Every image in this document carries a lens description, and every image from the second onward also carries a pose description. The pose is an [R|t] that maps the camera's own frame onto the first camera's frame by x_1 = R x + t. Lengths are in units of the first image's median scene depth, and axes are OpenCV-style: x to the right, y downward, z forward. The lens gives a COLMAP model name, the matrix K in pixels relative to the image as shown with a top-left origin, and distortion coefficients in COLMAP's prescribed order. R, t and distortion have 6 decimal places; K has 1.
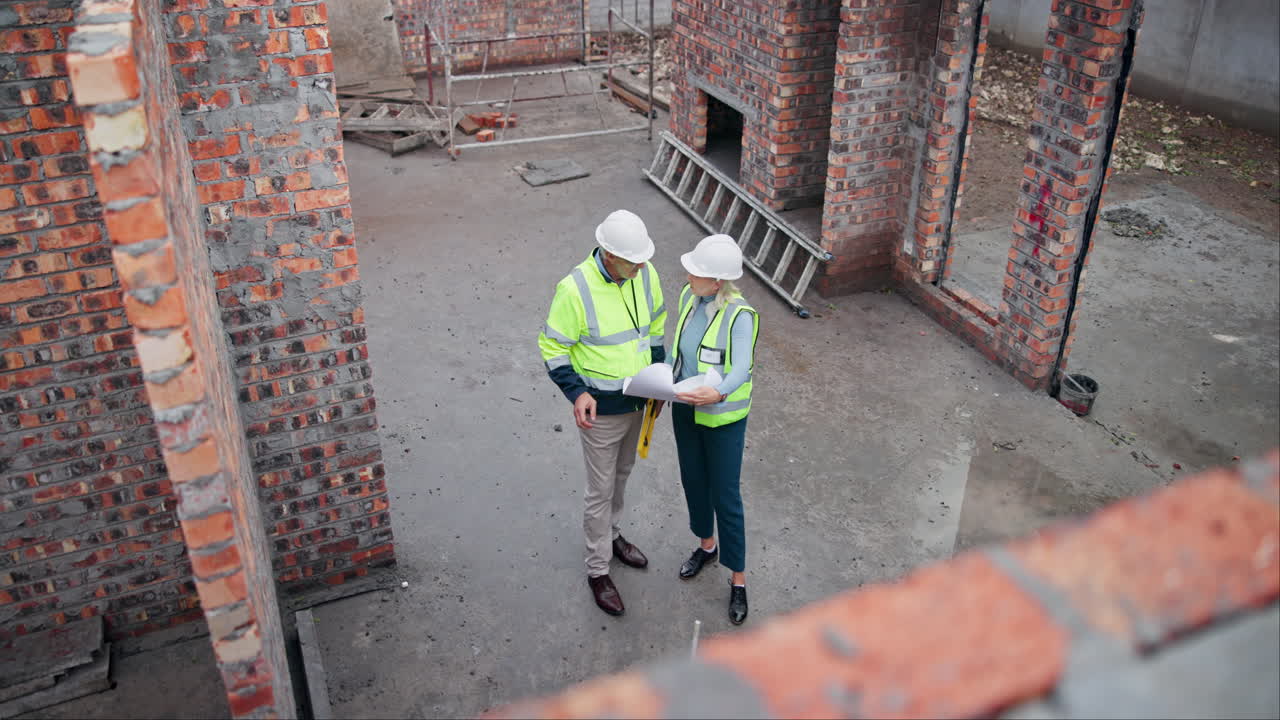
lens RADIAL K [[1093.9, 0, 641.9], [0, 1093.9, 370.5], [0, 0, 1]] dist [-0.091472, 0.108886]
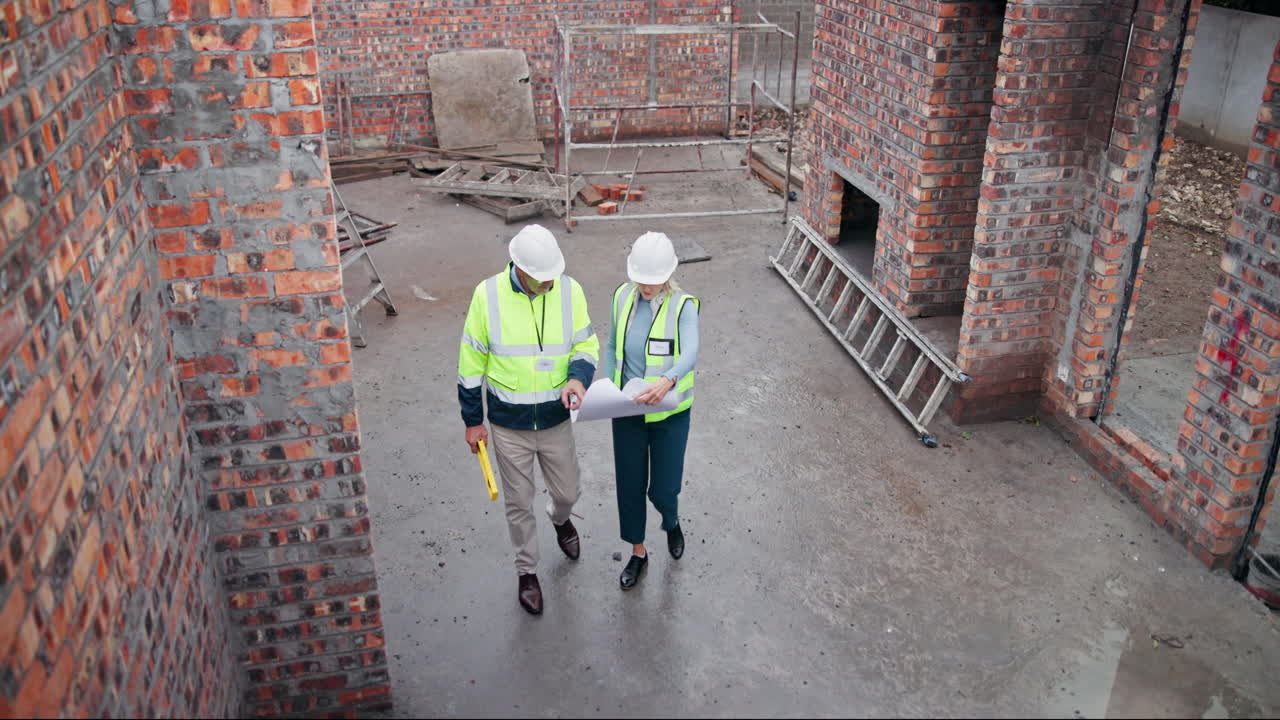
lens RADIAL K [[1093.9, 0, 628.9], [0, 1093.9, 348.0], [0, 0, 1]] dist [-0.091472, 0.108886]
pose [[0.983629, 0.079560, -0.161694, 0.055864], [-0.092628, 0.992876, -0.074946, -0.044747], [0.154579, 0.088696, 0.983991, 0.145449]]
